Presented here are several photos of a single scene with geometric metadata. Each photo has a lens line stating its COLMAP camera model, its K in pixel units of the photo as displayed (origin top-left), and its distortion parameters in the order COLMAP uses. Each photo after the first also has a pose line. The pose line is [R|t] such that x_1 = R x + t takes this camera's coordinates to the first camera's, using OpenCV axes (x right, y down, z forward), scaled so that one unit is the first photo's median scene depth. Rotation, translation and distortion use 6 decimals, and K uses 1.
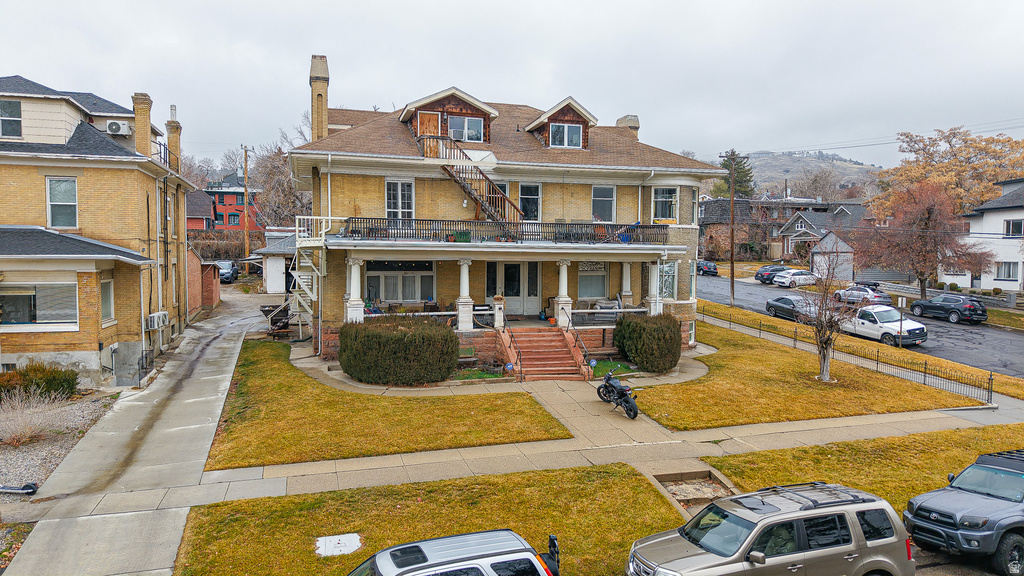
lens RADIAL K [[684.1, 0, 512.0], [0, 684.1, 288.0], [0, 0, 1]] dist [0.090352, -0.120132]
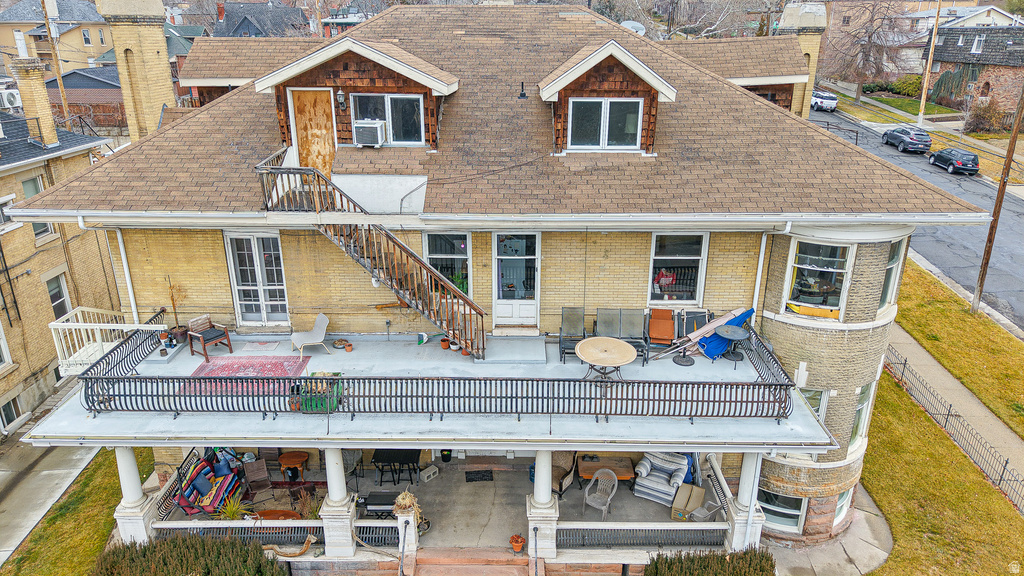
lens RADIAL K [[686.6, 0, 512.0], [0, 686.6, 288.0], [0, 0, 1]] dist [0.035468, -0.040658]
pose [[0.953291, 0.100739, -0.284759, 0.170640], [-0.009295, 0.952083, 0.305699, -0.270439], [0.301910, -0.288773, 0.908549, 0.553256]]
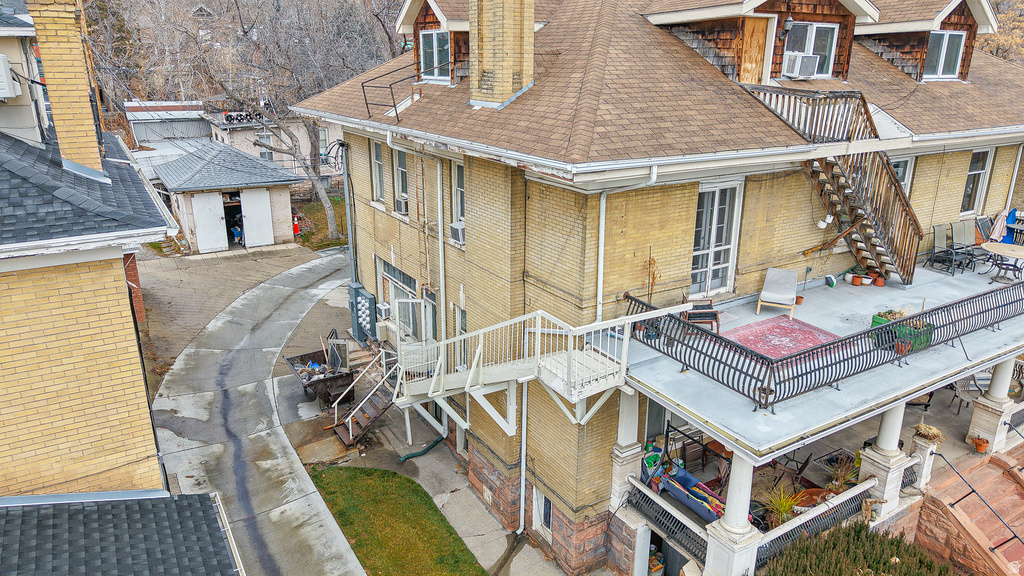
lens RADIAL K [[684.1, 0, 512.0], [0, 684.1, 288.0], [0, 0, 1]] dist [0.090352, -0.120132]
pose [[0.968482, -0.082249, 0.235113, -0.390126], [0.017173, 0.963711, 0.266394, -0.207121], [-0.248492, -0.253960, 0.934749, 0.578381]]
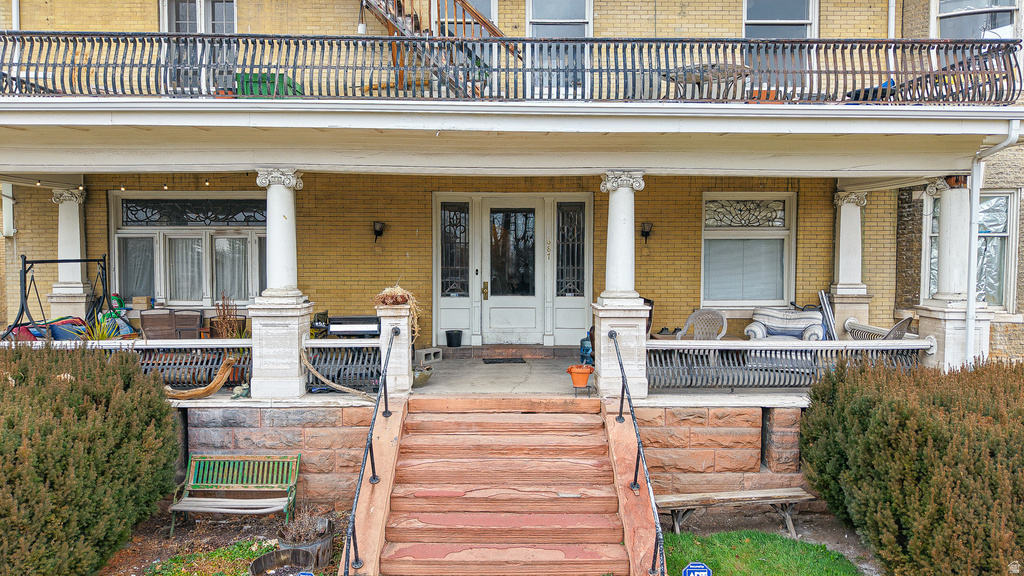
lens RADIAL K [[686.6, 0, 512.0], [0, 686.6, 288.0], [0, 0, 1]] dist [0.035468, -0.040658]
pose [[0.960302, 0.006027, -0.278896, 0.107276], [-0.008754, 0.999925, -0.008531, 0.011731], [0.278824, 0.010633, 0.960283, 0.658452]]
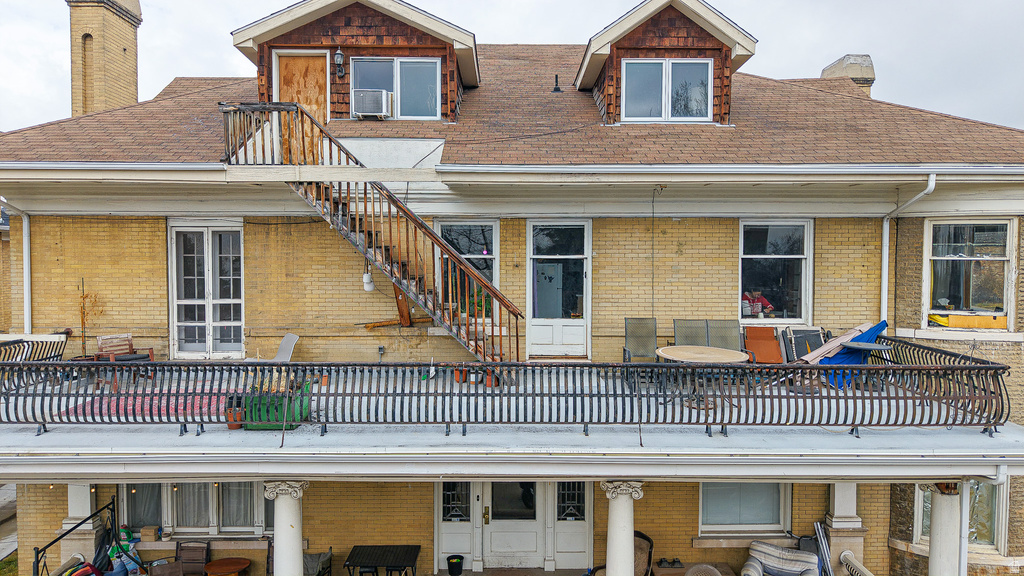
lens RADIAL K [[687.6, 0, 512.0], [0, 687.6, 288.0], [0, 0, 1]] dist [0.018954, -0.019116]
pose [[0.960162, 0.005227, -0.279395, 0.108067], [-0.008694, 0.999900, -0.011172, -0.114595], [0.279309, 0.013156, 0.960111, 0.650409]]
